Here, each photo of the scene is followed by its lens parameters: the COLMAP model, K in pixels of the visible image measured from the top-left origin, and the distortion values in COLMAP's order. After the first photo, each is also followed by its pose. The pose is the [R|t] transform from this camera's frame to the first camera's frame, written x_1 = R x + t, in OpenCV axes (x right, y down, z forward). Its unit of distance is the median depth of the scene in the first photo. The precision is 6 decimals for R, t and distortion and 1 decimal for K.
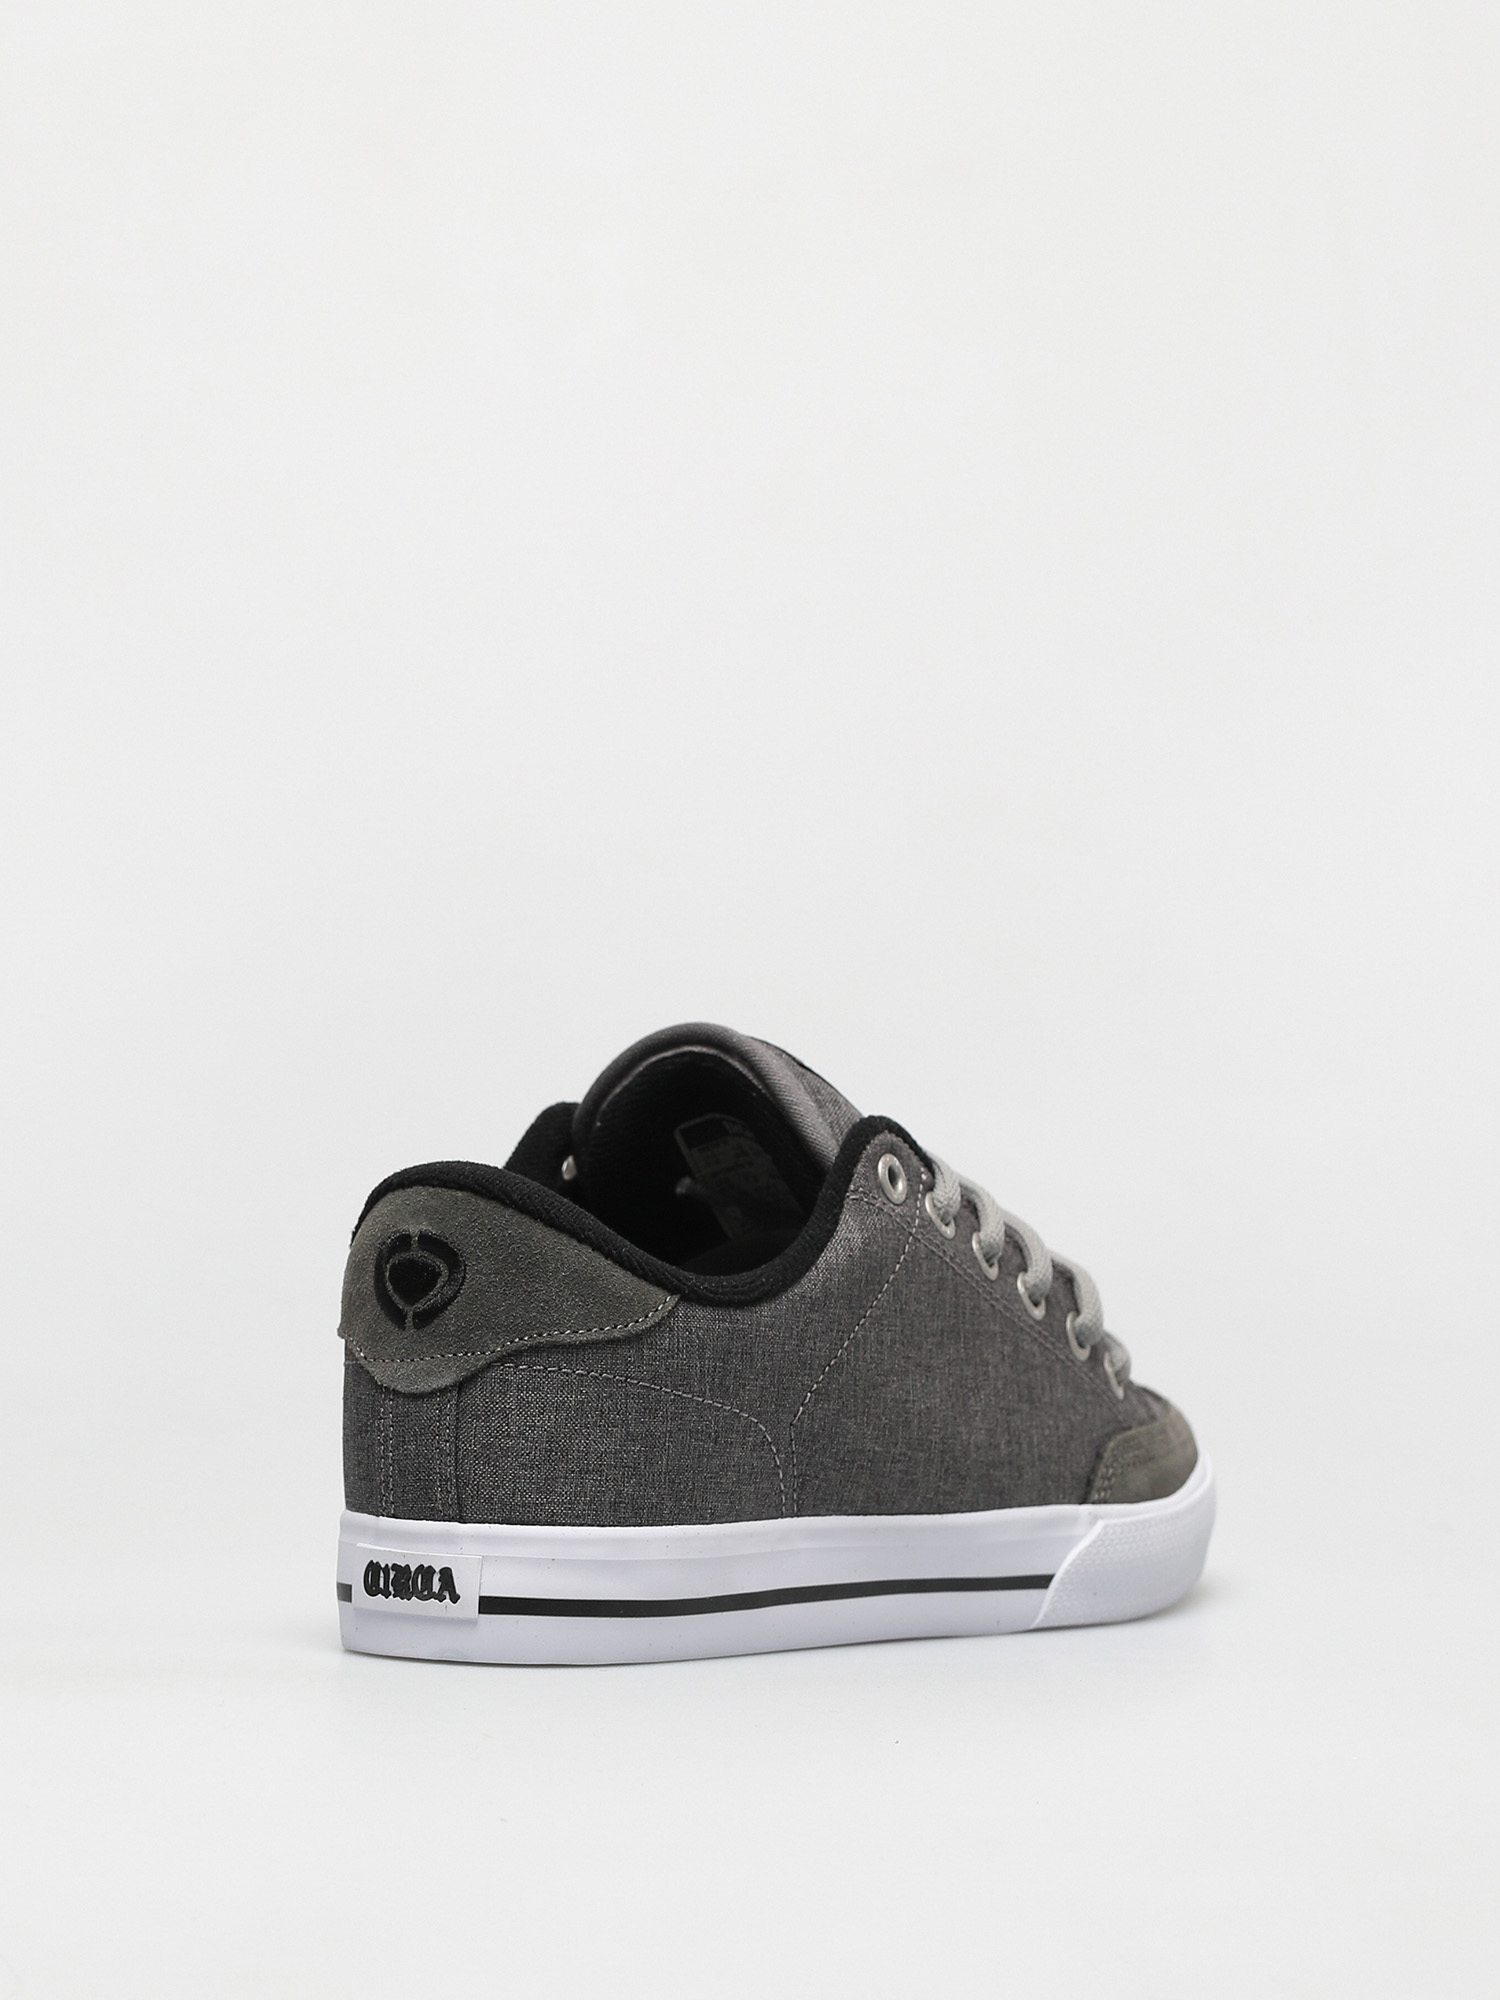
lens RADIAL K [[7407.2, 0, 750.0], [0, 7407.2, 1000.0], [0, 0, 1]] dist [-0.265093, 0.000000]
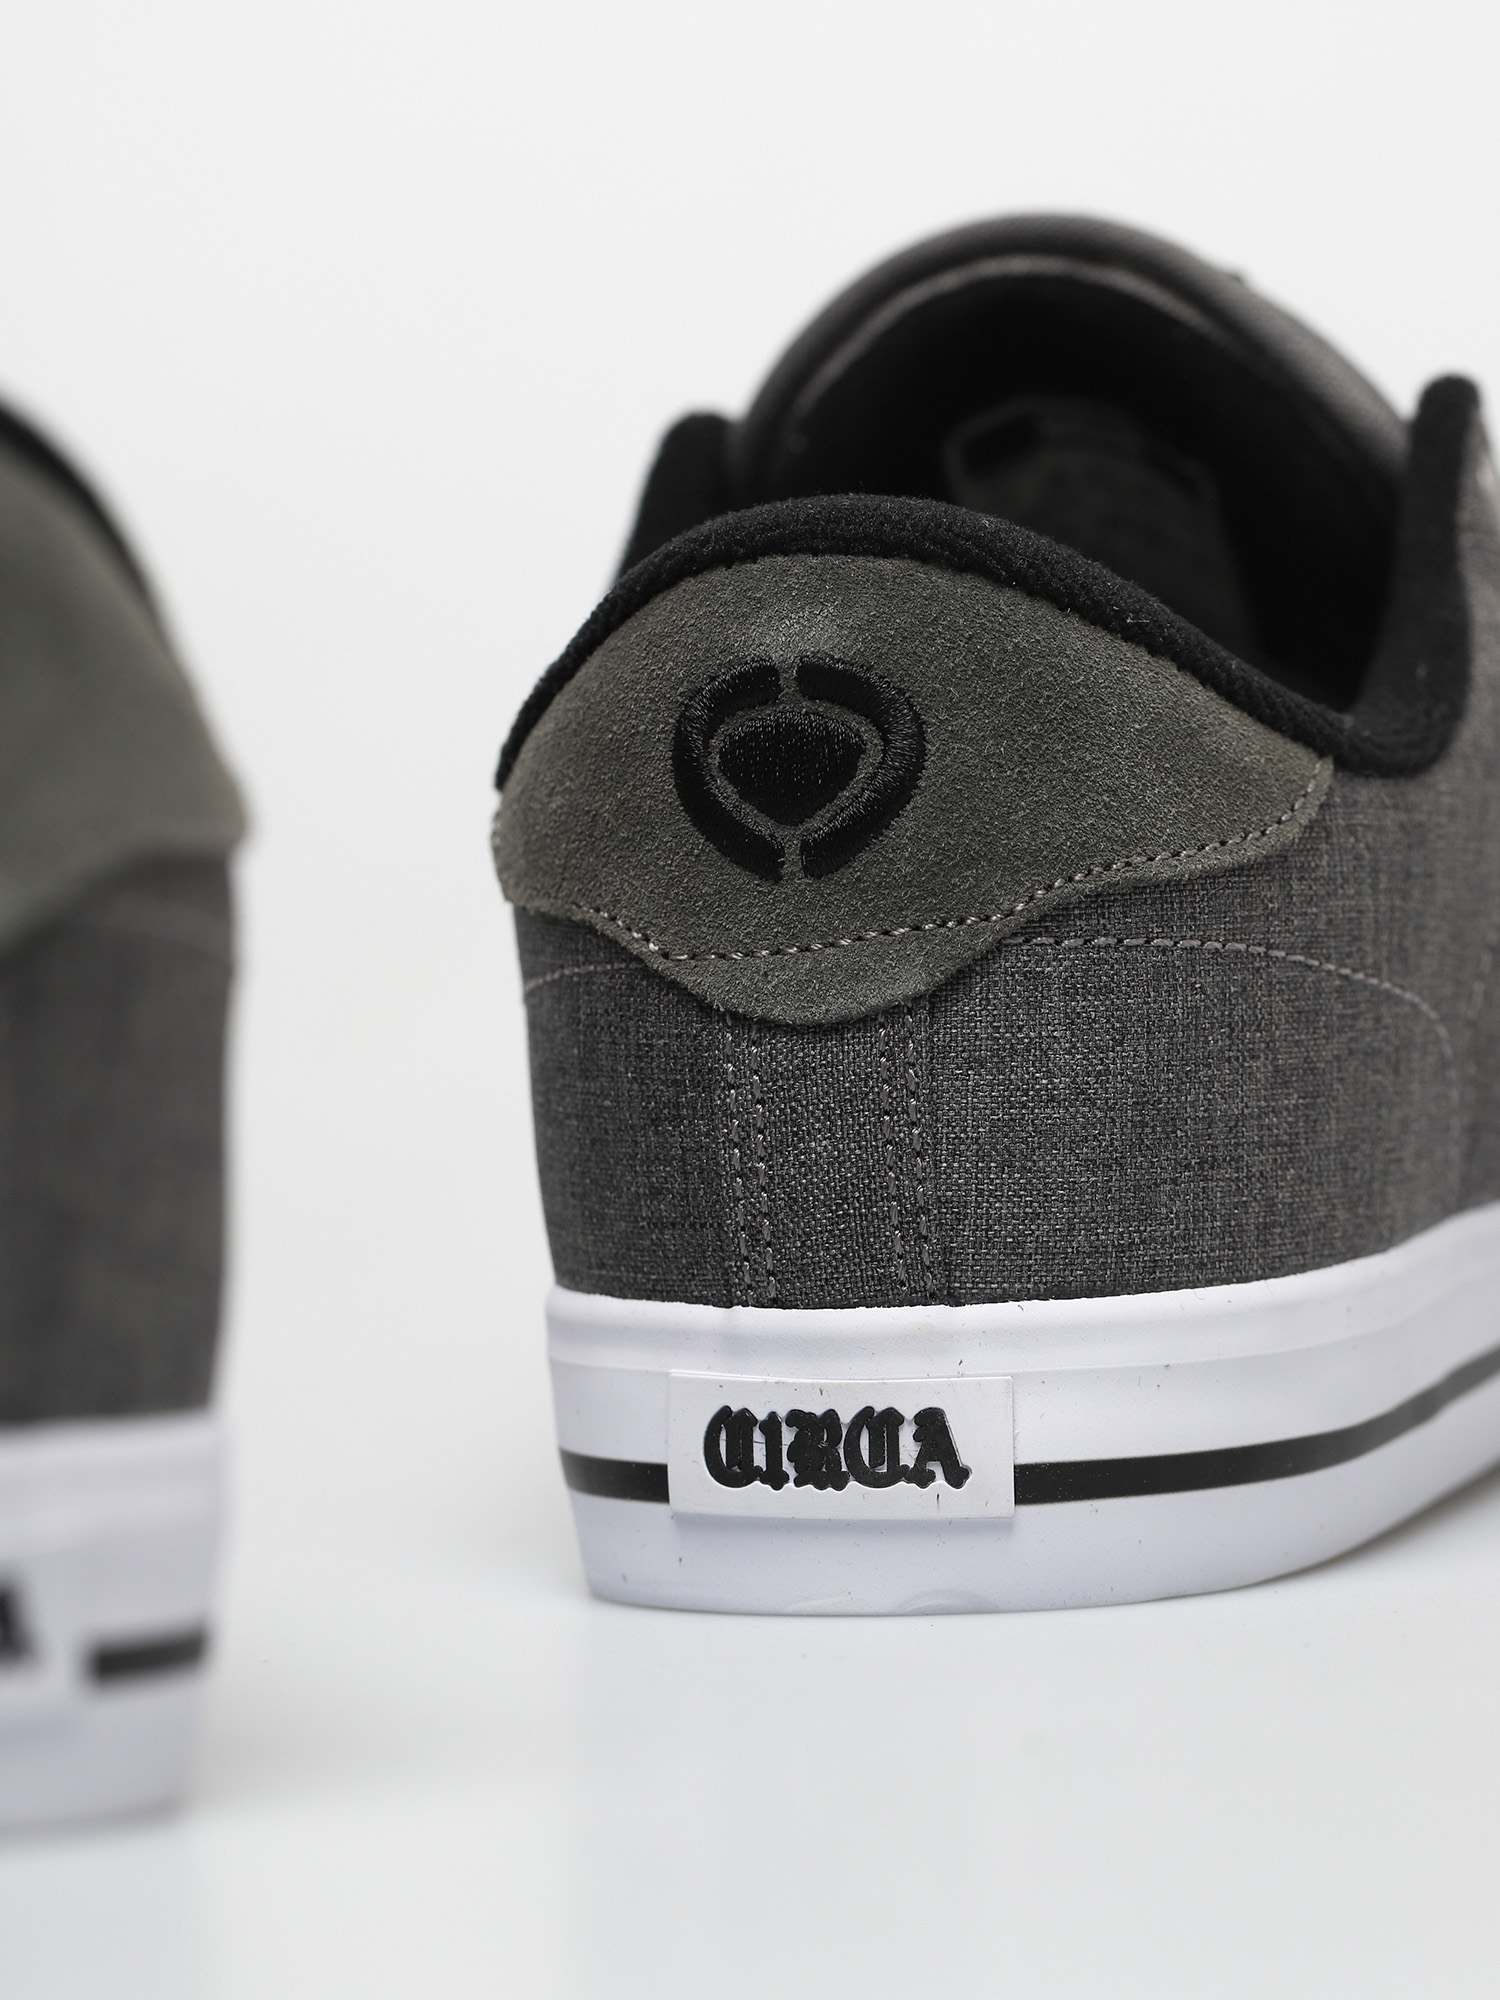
lens RADIAL K [[7407.2, 0, 750.0], [0, 7407.2, 1000.7], [0, 0, 1]] dist [-0.265093, 0.000000]
pose [[0.964964, -0.085595, 0.248028, -0.159115], [0.069931, 0.995000, 0.071305, 0.019980], [-0.252891, -0.051462, 0.966125, 0.573733]]
